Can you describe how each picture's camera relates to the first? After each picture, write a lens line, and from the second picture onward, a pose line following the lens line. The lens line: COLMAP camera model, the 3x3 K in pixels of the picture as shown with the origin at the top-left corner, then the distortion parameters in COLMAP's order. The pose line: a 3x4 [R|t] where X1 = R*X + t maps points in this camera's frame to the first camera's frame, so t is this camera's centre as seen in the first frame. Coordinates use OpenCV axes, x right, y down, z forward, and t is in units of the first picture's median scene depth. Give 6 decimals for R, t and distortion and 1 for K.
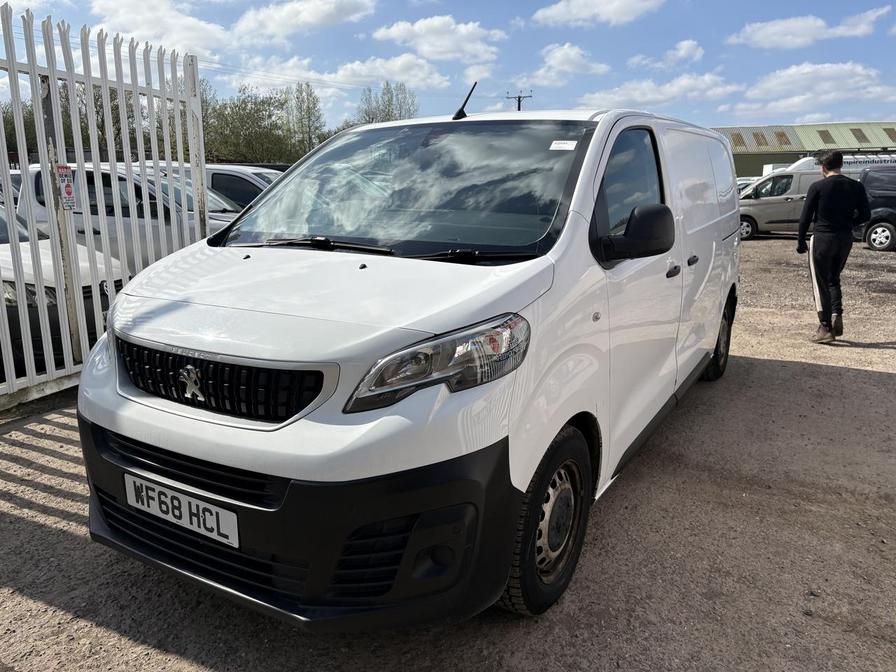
lens RADIAL K [[680.1, 0, 448.0], [0, 680.1, 336.0], [0, 0, 1]] dist [0.034413, -0.033436]
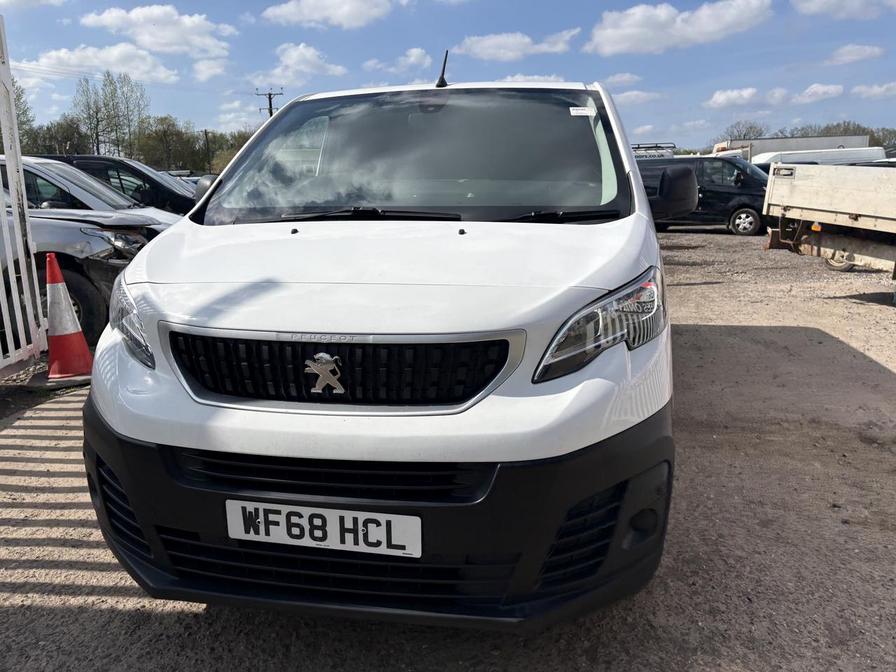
lens RADIAL K [[675.4, 0, 448.0], [0, 675.4, 326.2], [0, 0, 1]] dist [0.067751, -0.076418]
pose [[0.934440, -0.084825, 0.345871, -0.458590], [0.089547, 0.995980, 0.002336, 0.019944], [-0.344679, 0.028789, 0.938279, 0.154266]]
